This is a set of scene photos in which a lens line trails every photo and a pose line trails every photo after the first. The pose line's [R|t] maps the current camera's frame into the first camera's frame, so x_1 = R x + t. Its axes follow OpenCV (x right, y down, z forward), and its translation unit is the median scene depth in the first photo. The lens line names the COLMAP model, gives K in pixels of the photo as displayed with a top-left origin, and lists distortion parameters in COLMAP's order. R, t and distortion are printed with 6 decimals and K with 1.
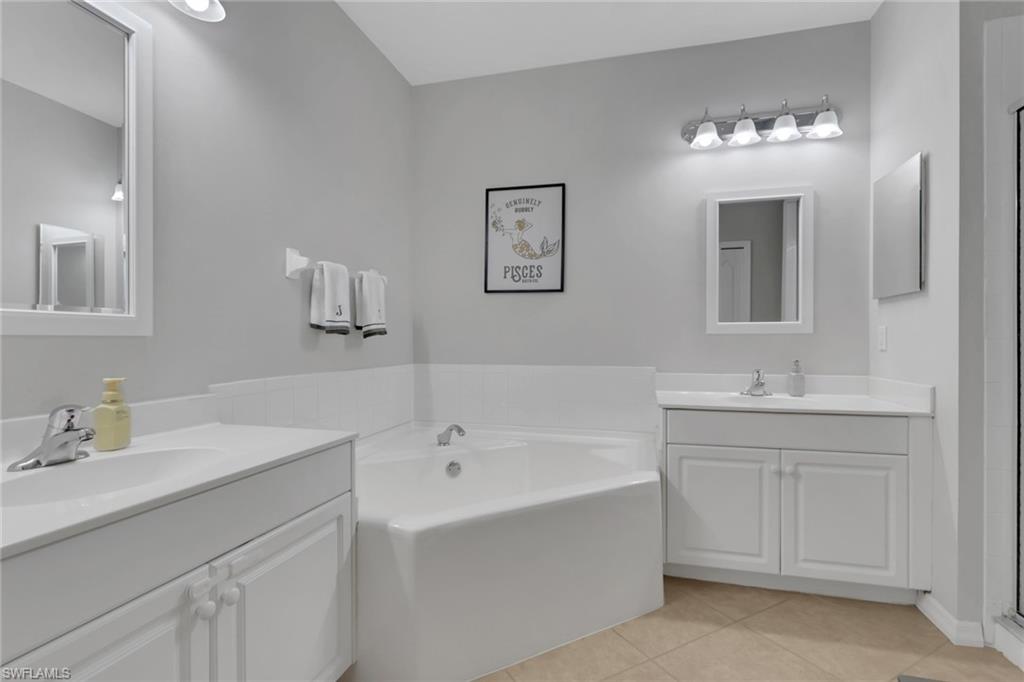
lens RADIAL K [[540.8, 0, 553.2], [0, 540.8, 336.3], [0, 0, 1]] dist [-0.000260, 0.000290]
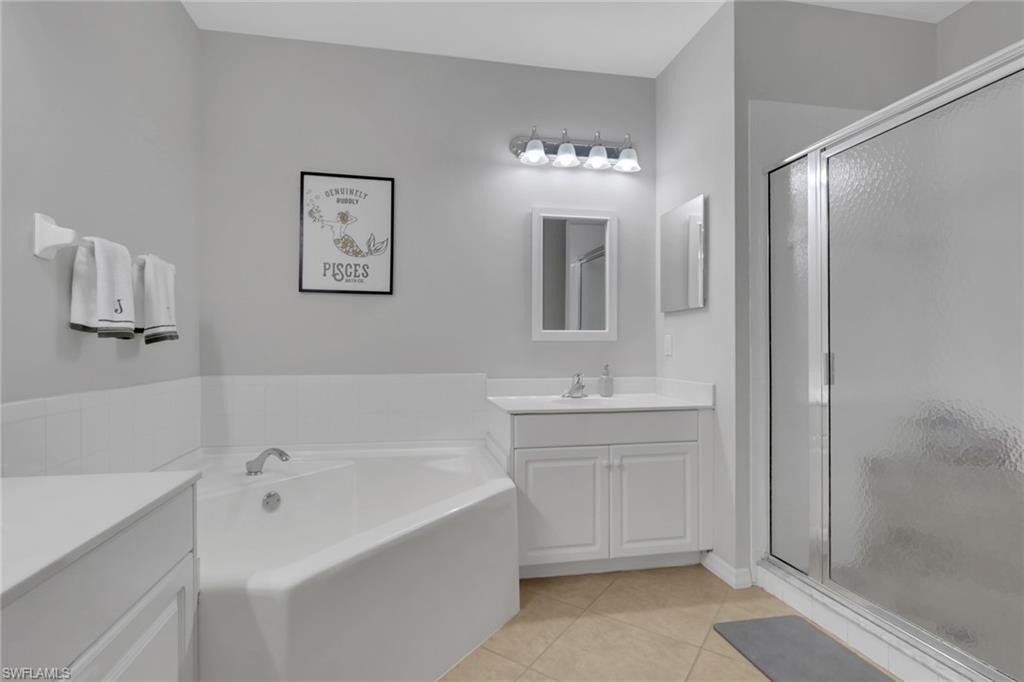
lens RADIAL K [[519.7, 0, 512.0], [0, 519.7, 341.0], [0, 0, 1]] dist [-0.002032, 0.000237]
pose [[0.895074, 0.005239, 0.445886, -0.214816], [-0.003913, 0.999985, -0.003894, -0.000050], [-0.445899, 0.001741, 0.895081, 0.121867]]
